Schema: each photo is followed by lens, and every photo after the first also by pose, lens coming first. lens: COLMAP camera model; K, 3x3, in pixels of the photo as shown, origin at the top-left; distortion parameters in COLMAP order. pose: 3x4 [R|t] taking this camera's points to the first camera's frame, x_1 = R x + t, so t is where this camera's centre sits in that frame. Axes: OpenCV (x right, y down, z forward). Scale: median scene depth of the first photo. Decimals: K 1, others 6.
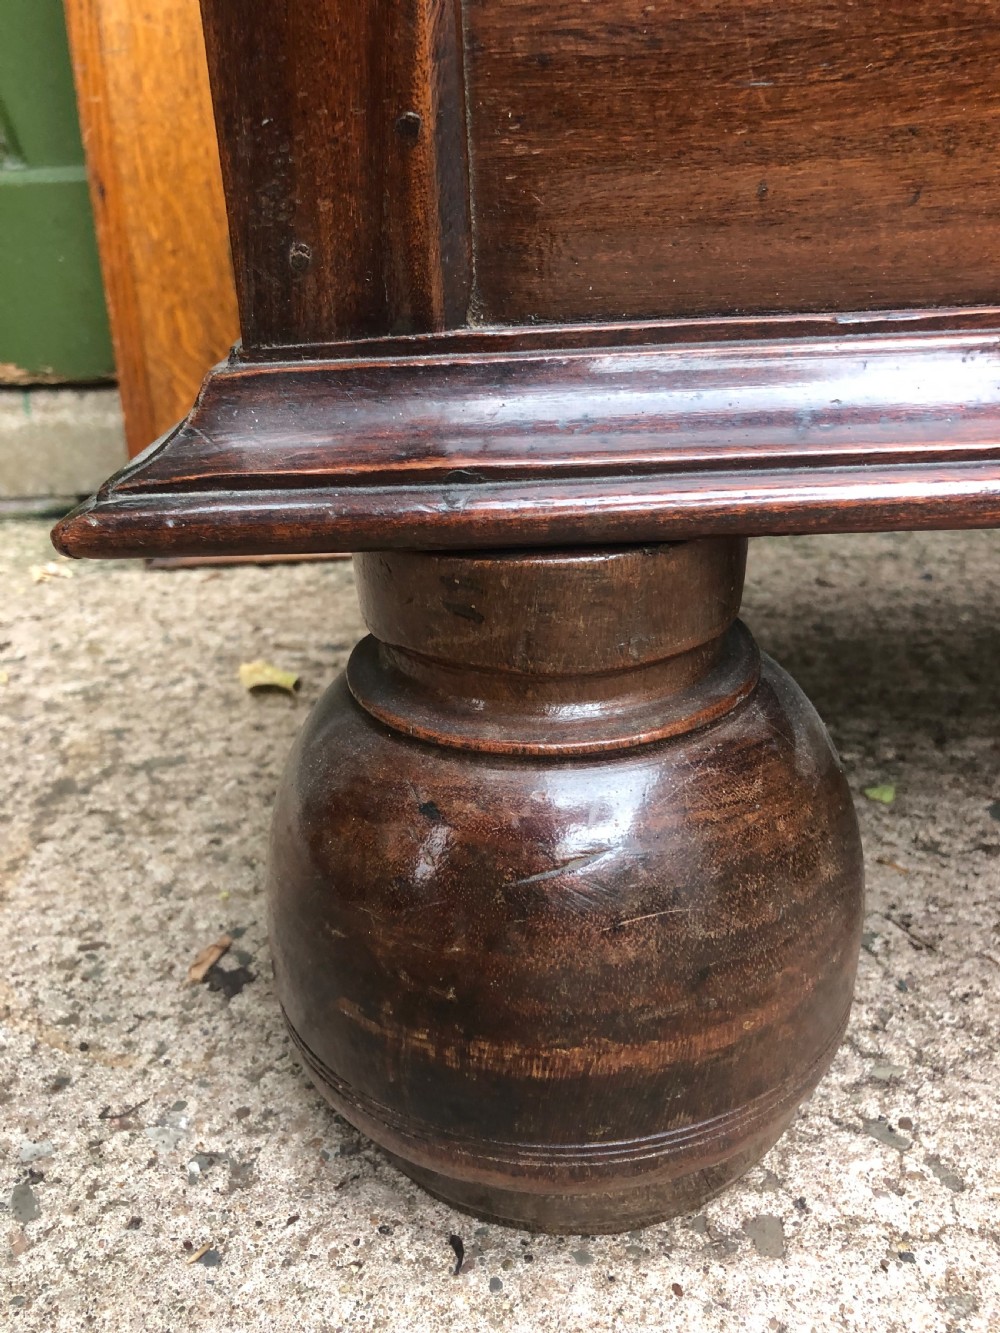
lens RADIAL K [[1092.2, 0, 492.1], [0, 1092.2, 691.8], [0, 0, 1]] dist [0.014277, 0.001860]
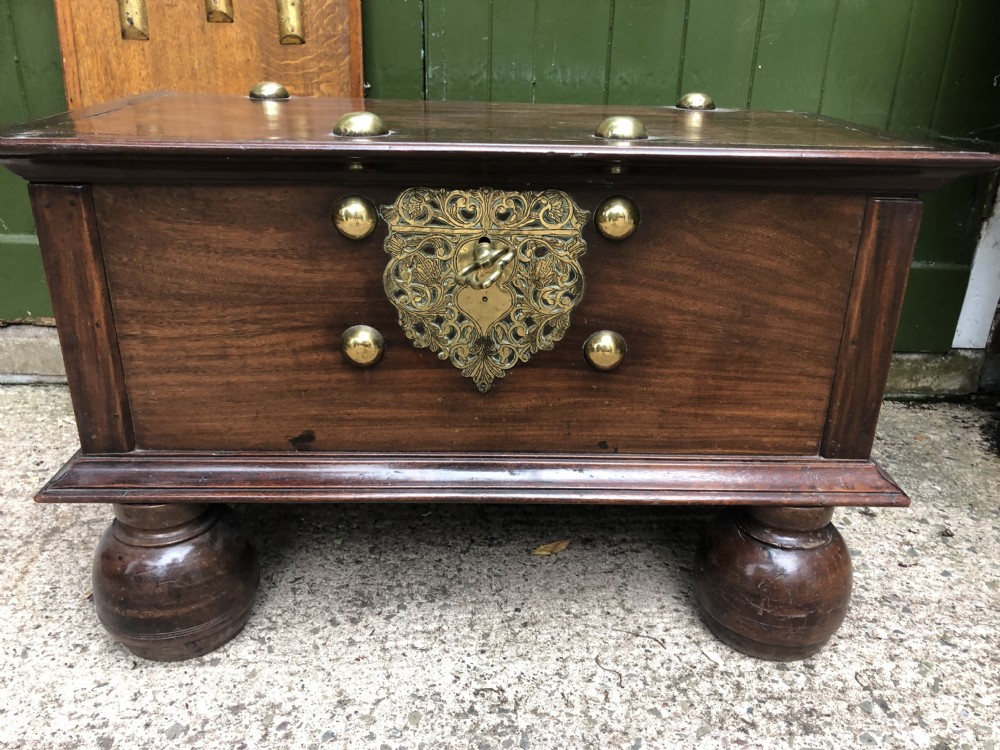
lens RADIAL K [[819.4, 0, 509.6], [0, 819.4, 382.4], [0, 0, 1]] dist [0.014277, 0.001860]
pose [[0.996810, 0.038436, 0.069940, 0.825906], [-0.036365, 0.998868, -0.030648, -0.366964], [-0.071039, 0.028007, 0.997080, -1.623356]]
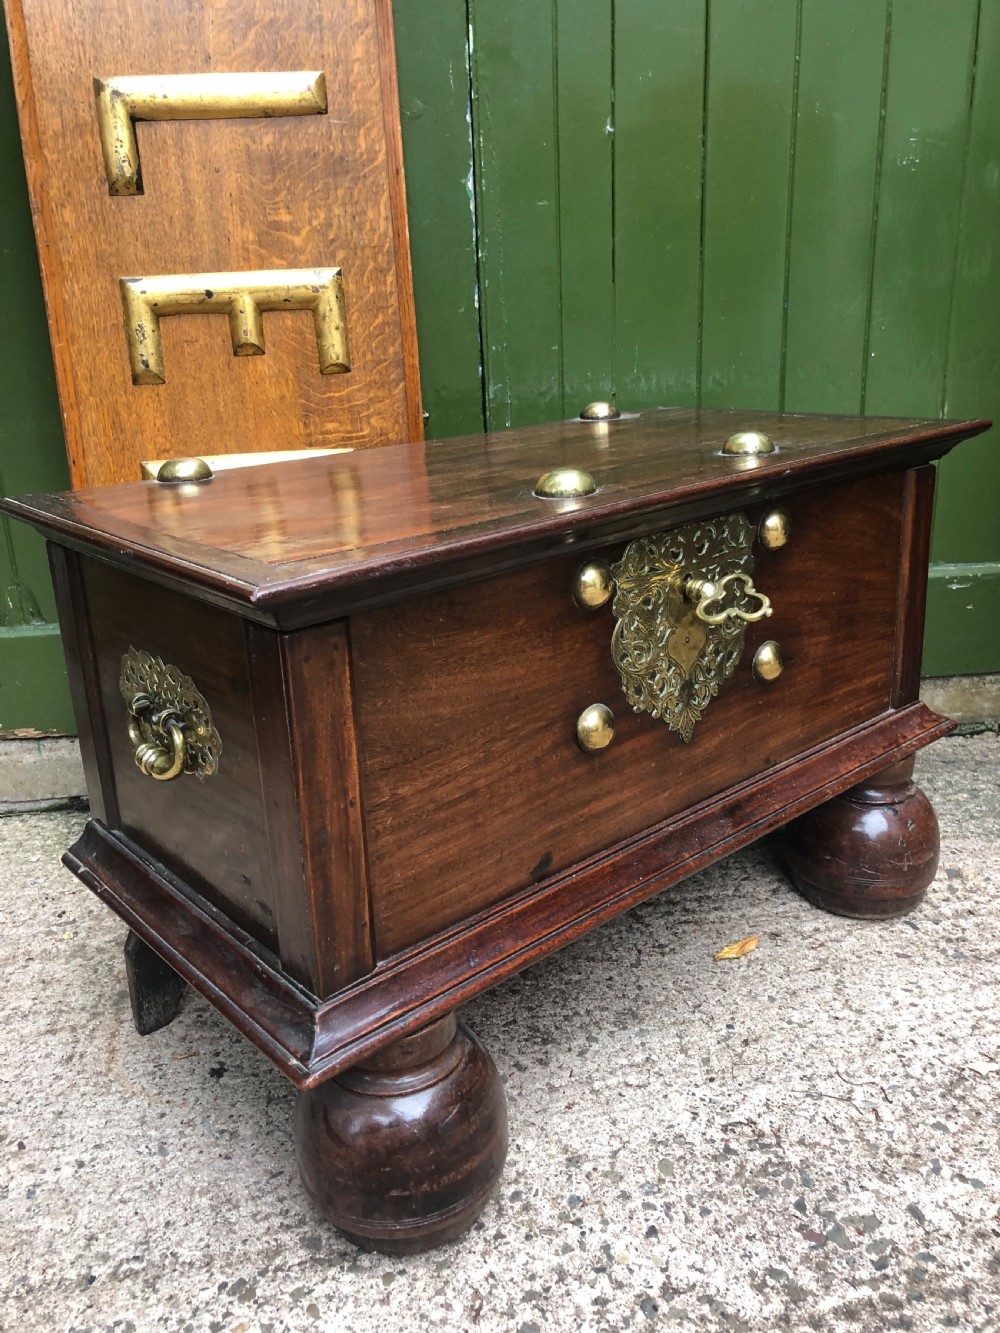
lens RADIAL K [[1092.2, 0, 495.3], [0, 1092.2, 657.8], [0, 0, 1]] dist [0.014277, 0.001860]
pose [[0.989644, -0.050267, 0.134454, 0.124543], [0.064997, 0.992077, -0.107514, -0.419179], [-0.127984, 0.115140, 0.985070, -1.878634]]
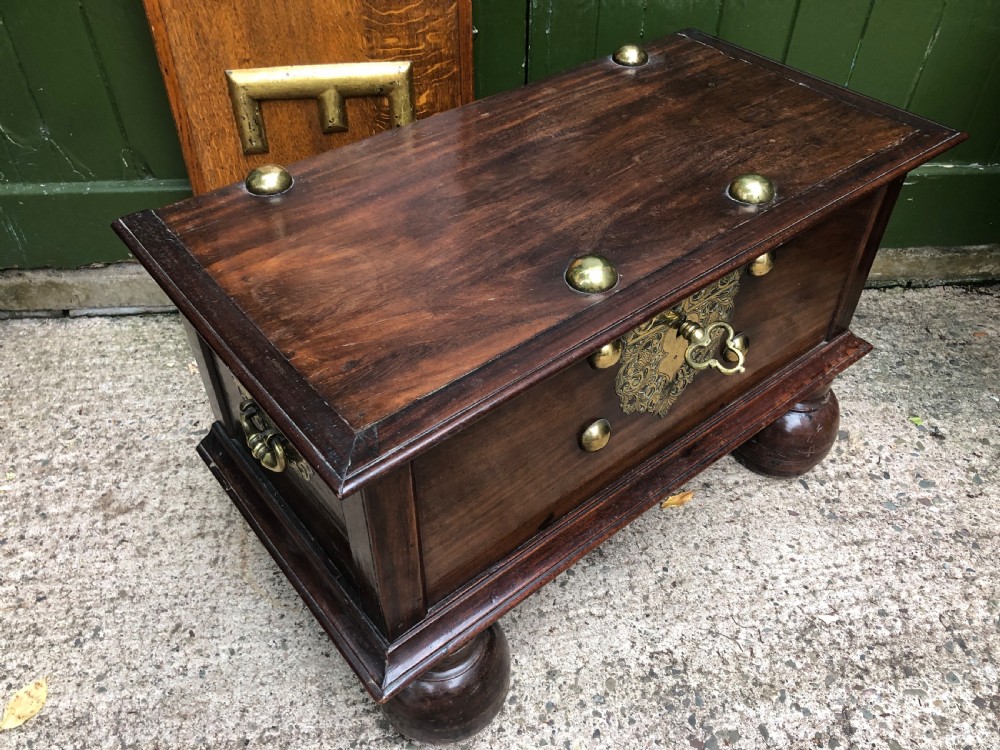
lens RADIAL K [[819.4, 0, 509.4], [0, 819.4, 381.5], [0, 0, 1]] dist [0.014277, 0.001860]
pose [[0.992365, -0.043051, 0.115575, 0.141321], [0.002170, 0.943049, 0.332646, -1.447585], [-0.123313, -0.329856, 0.935943, -1.666631]]
